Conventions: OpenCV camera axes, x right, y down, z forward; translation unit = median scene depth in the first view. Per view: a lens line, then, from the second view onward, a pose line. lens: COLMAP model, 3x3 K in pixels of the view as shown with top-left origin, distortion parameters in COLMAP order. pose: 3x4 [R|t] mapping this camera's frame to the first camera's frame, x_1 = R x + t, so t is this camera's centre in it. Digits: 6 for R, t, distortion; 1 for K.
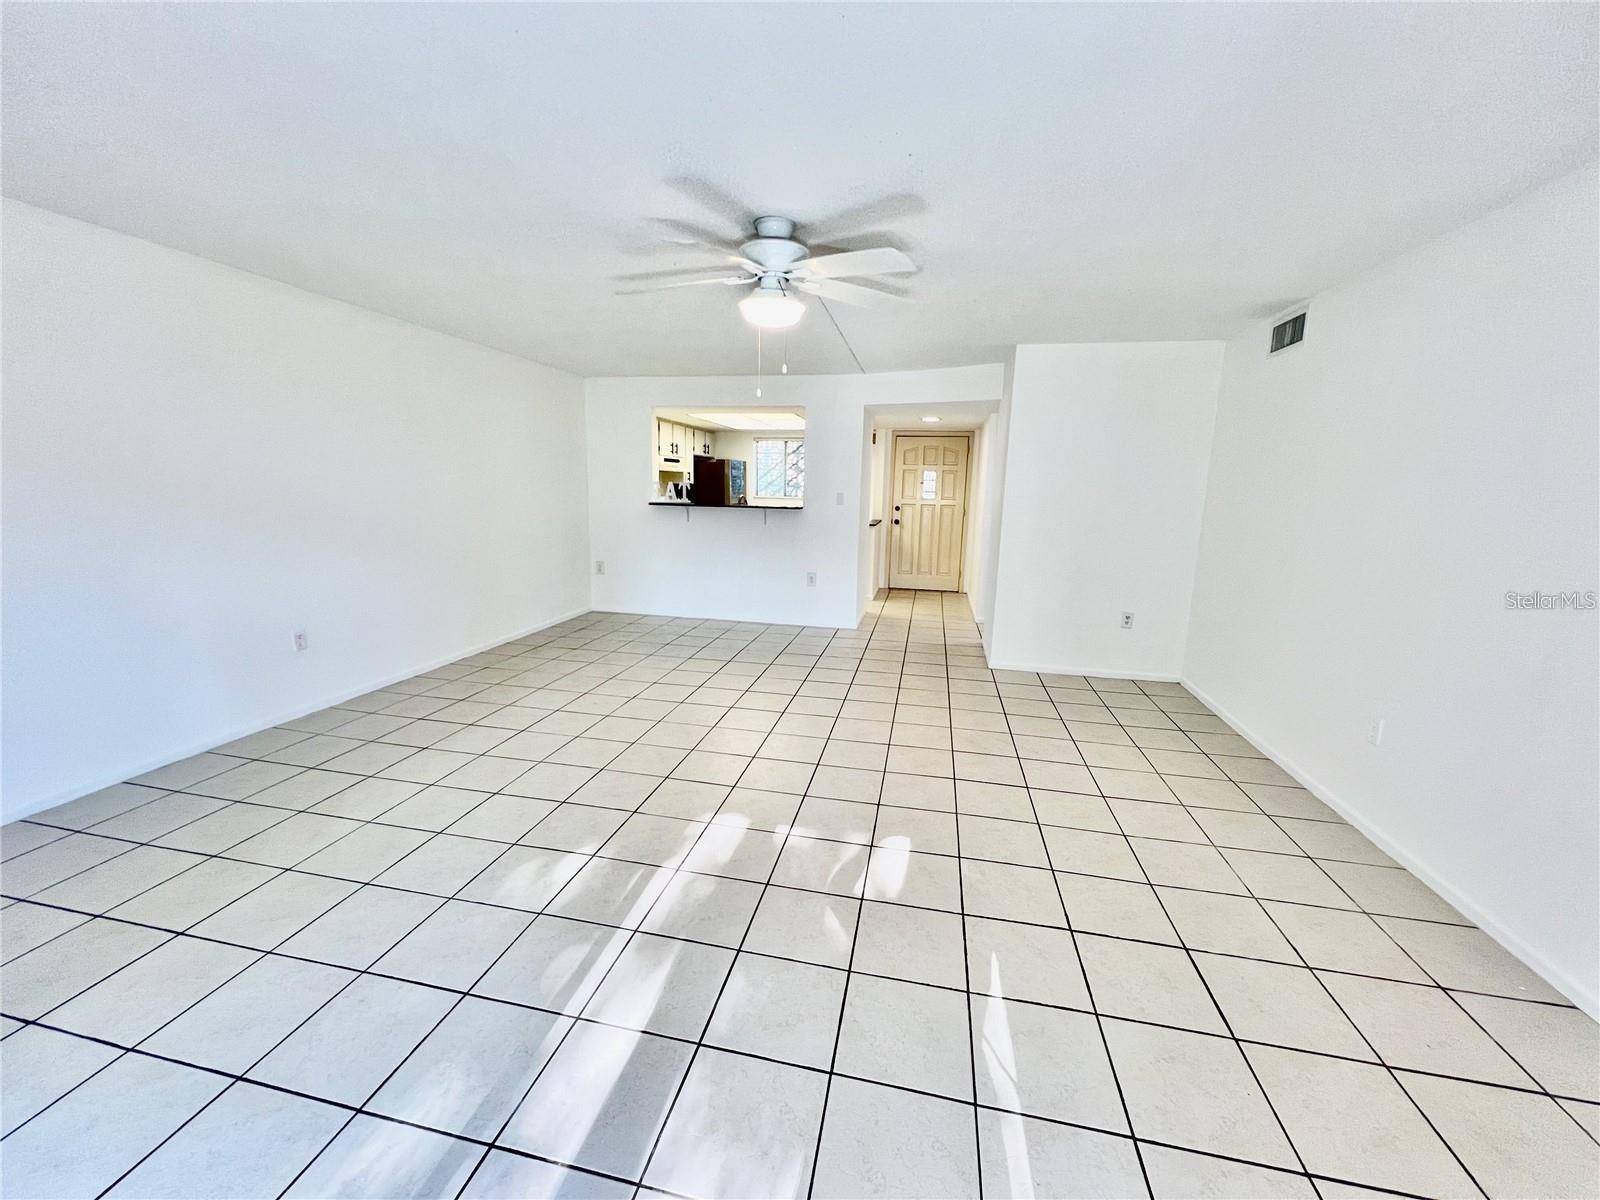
lens RADIAL K [[638.3, 0, 795.3], [0, 638.3, 596.3], [0, 0, 1]] dist [-0.000462, -0.000168]
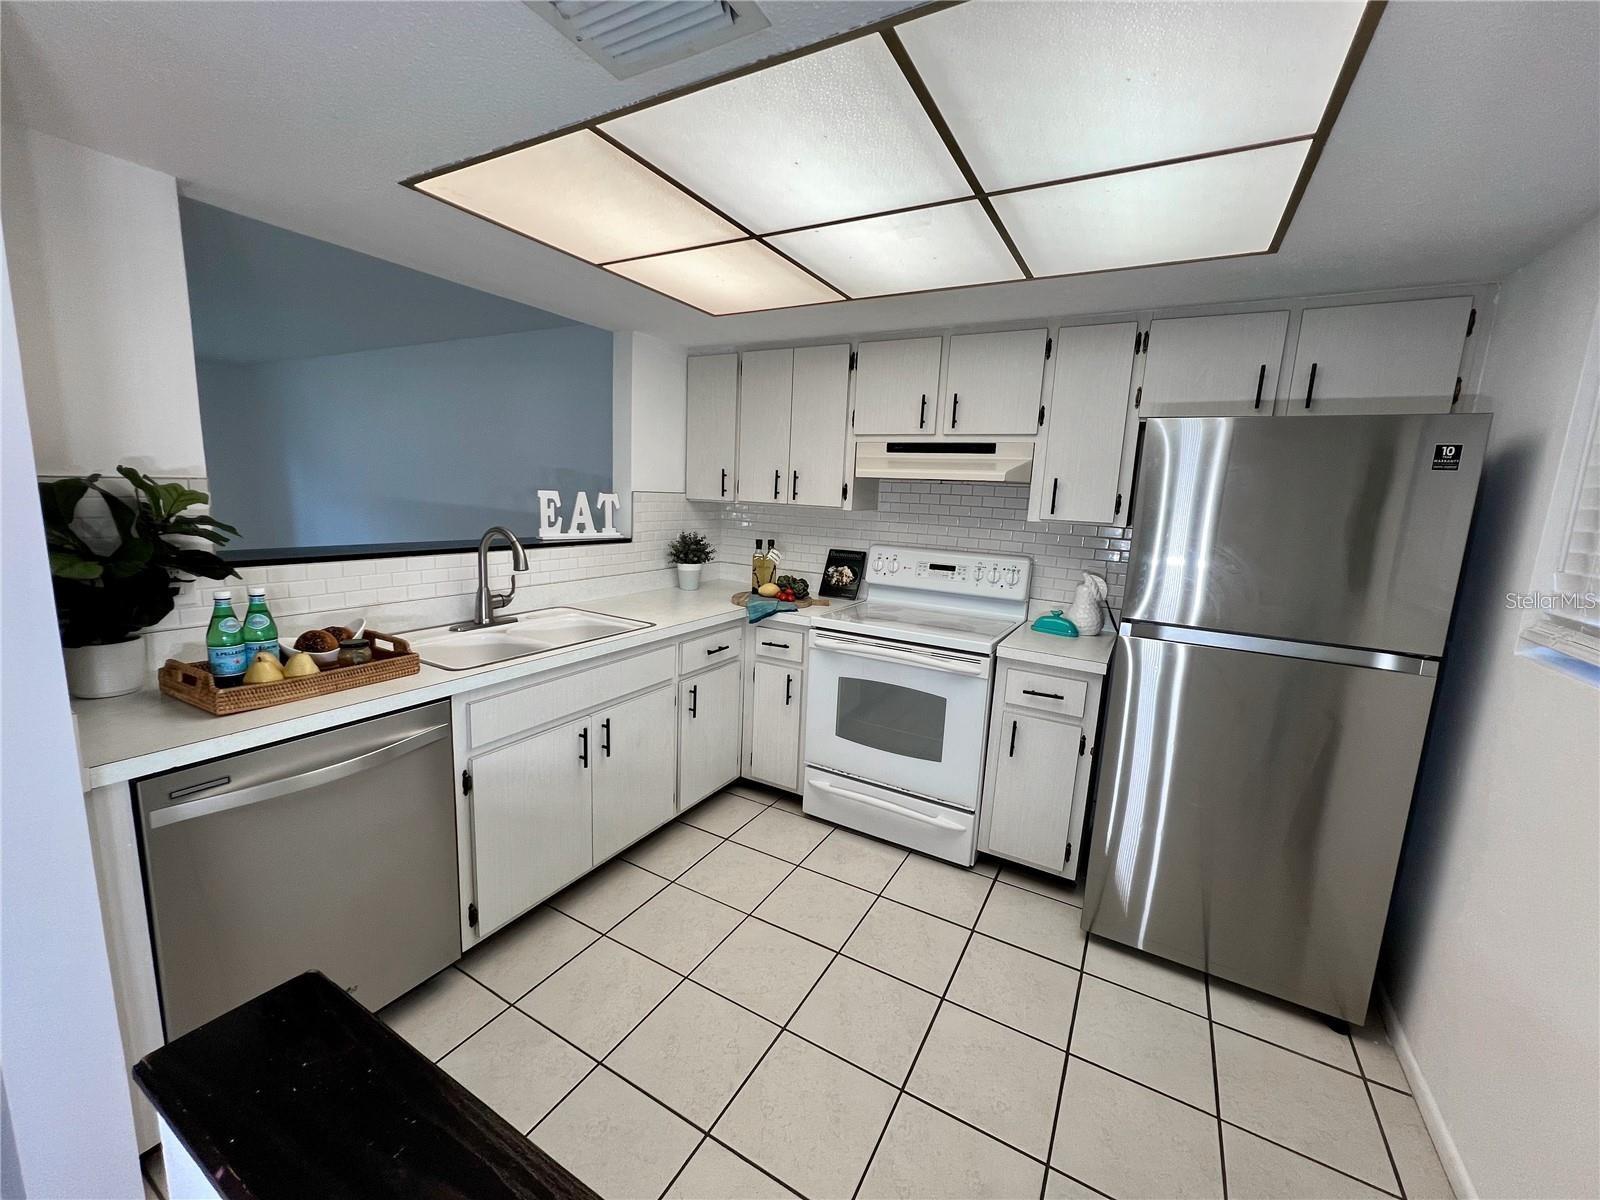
lens RADIAL K [[638.3, 0, 795.3], [0, 638.3, 596.3], [0, 0, 1]] dist [-0.000462, -0.000168]
pose [[-0.305355, 0.121630, -0.944439, 0.146588], [-0.217266, 0.956749, 0.193462, -0.174771], [0.927121, 0.264269, -0.265722, 0.973322]]
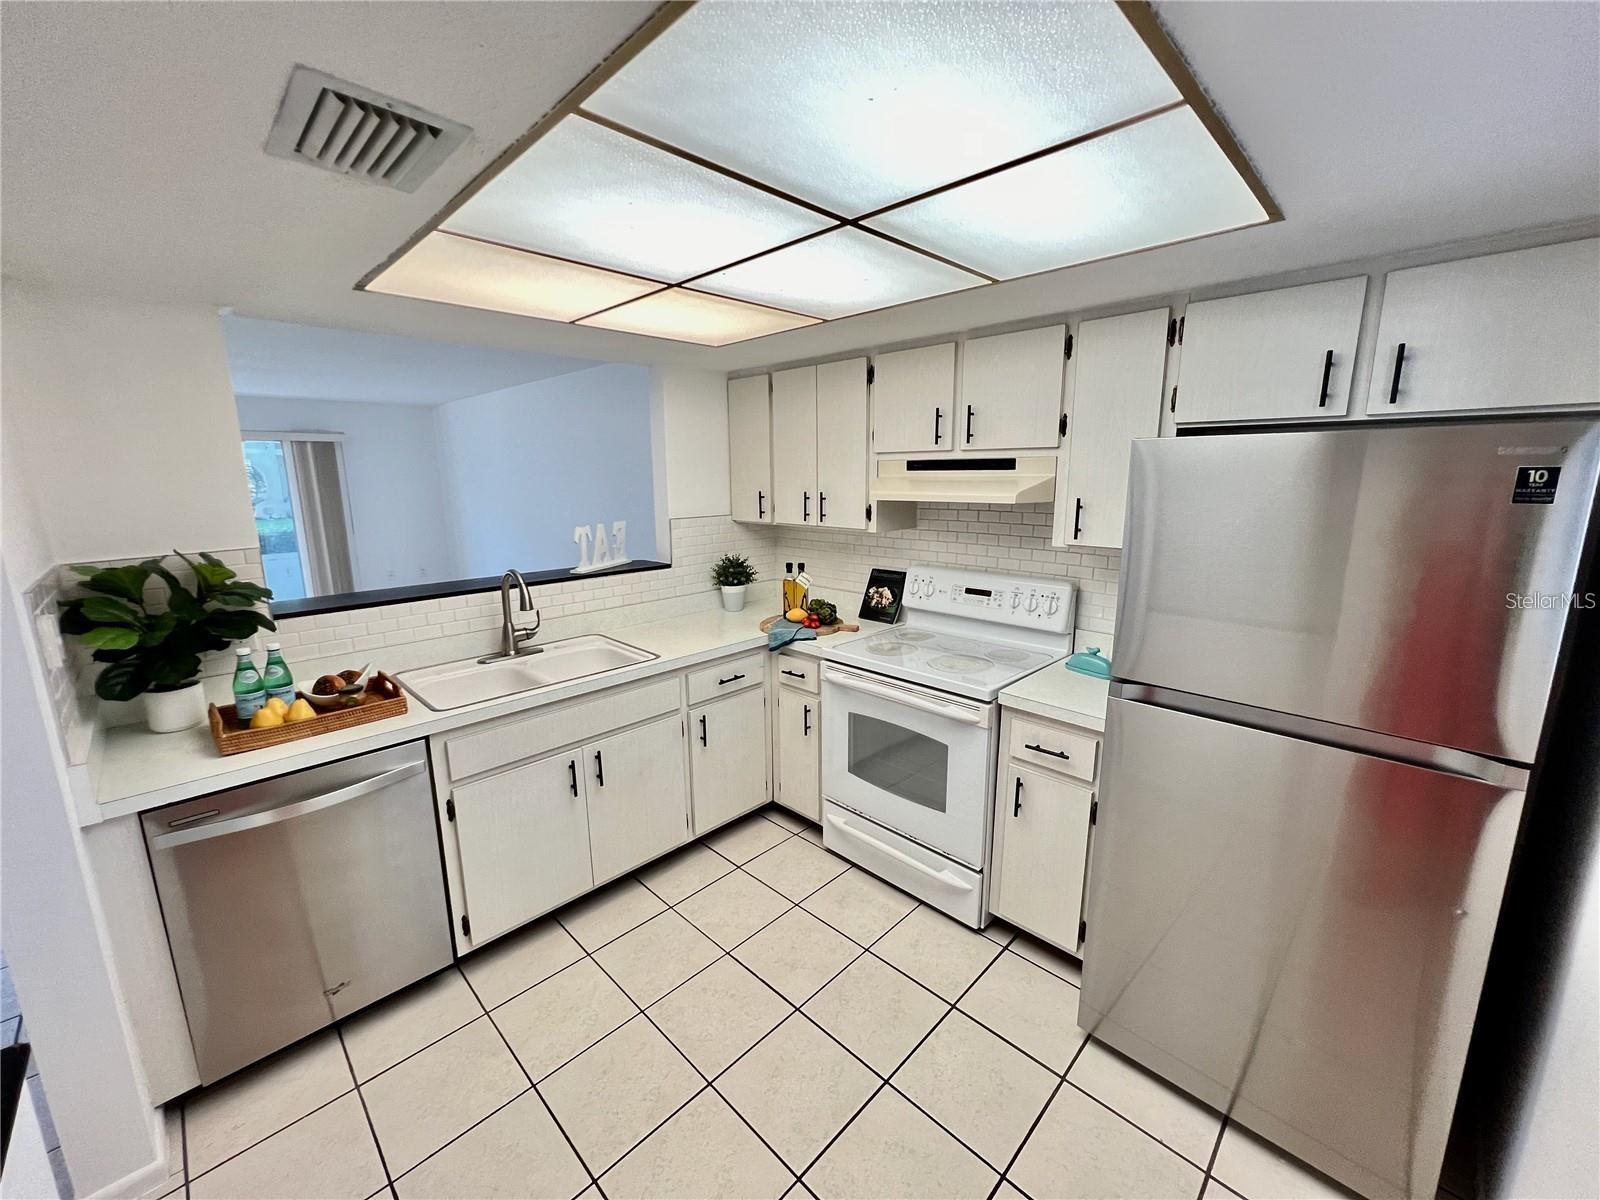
lens RADIAL K [[638.3, 0, 795.3], [0, 638.3, 596.3], [0, 0, 1]] dist [-0.000462, -0.000168]
pose [[-0.545000, 0.146776, -0.825489, 0.102527], [-0.148318, 0.952153, 0.267219, -0.208761], [0.825213, 0.268069, -0.497155, 1.033835]]
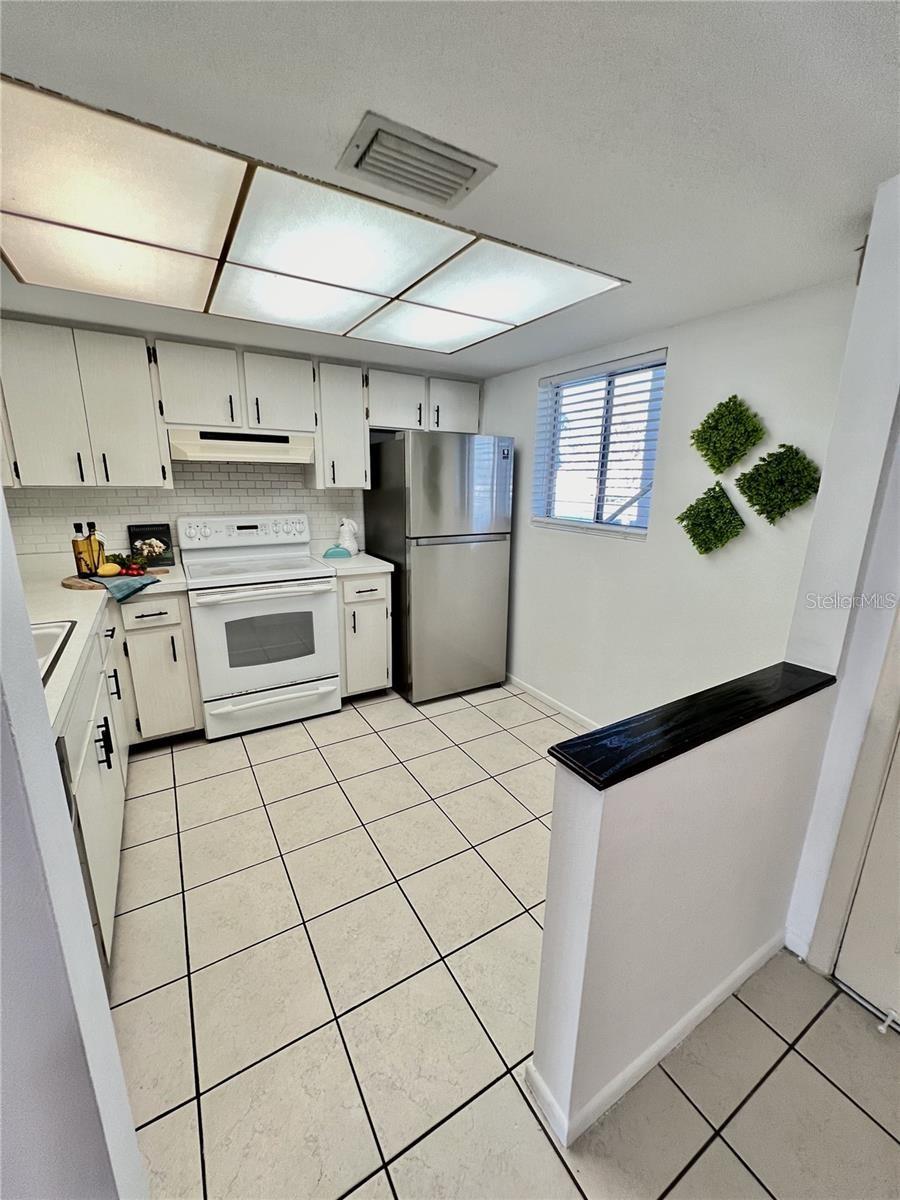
lens RADIAL K [[478.8, 0, 452.5], [0, 478.8, 595.6], [0, 0, 1]] dist [-0.000462, -0.000168]
pose [[0.683555, 0.166030, -0.710765, 0.154270], [-0.130087, 0.985906, 0.105194, -0.147285], [0.718213, 0.020556, 0.695519, 0.816030]]
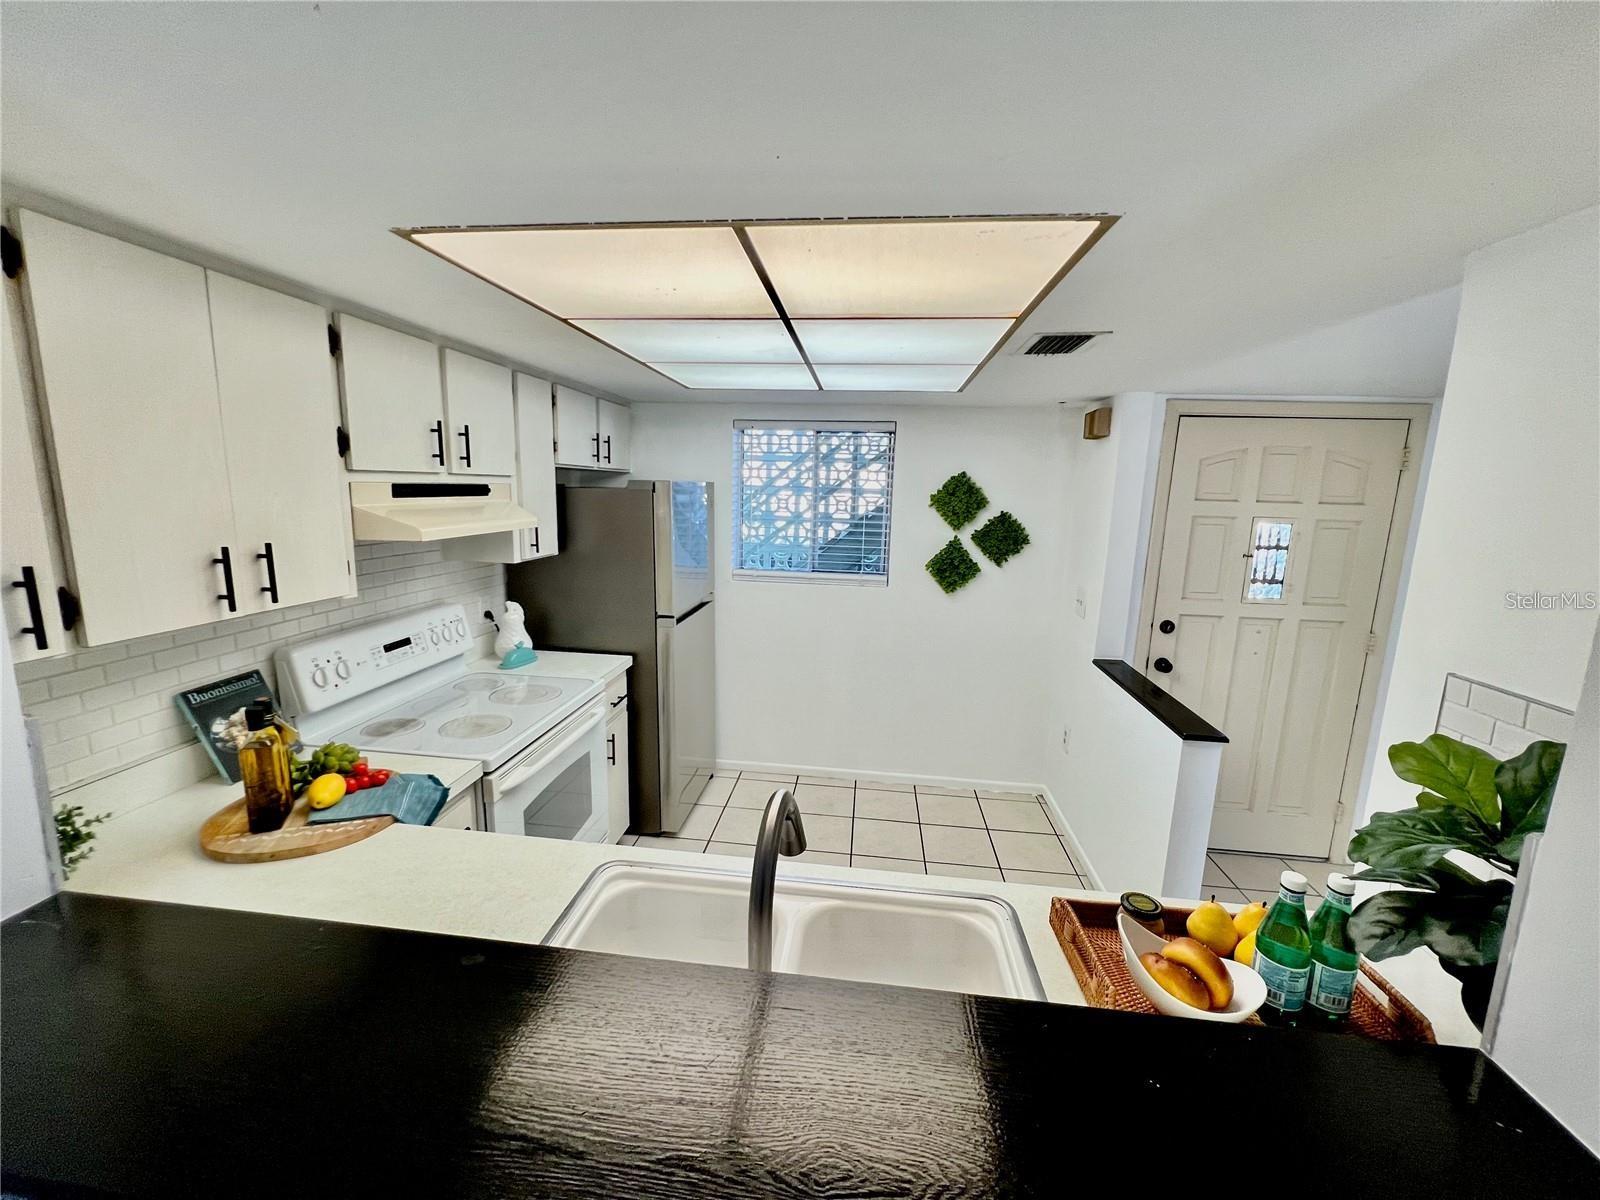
lens RADIAL K [[638.3, 0, 795.3], [0, 638.3, 596.3], [0, 0, 1]] dist [-0.000462, -0.000168]
pose [[0.995745, -0.009068, 0.091705, -0.071581], [0.009299, 0.999955, -0.002088, -0.157382], [-0.091682, 0.002932, 0.995784, 0.683606]]
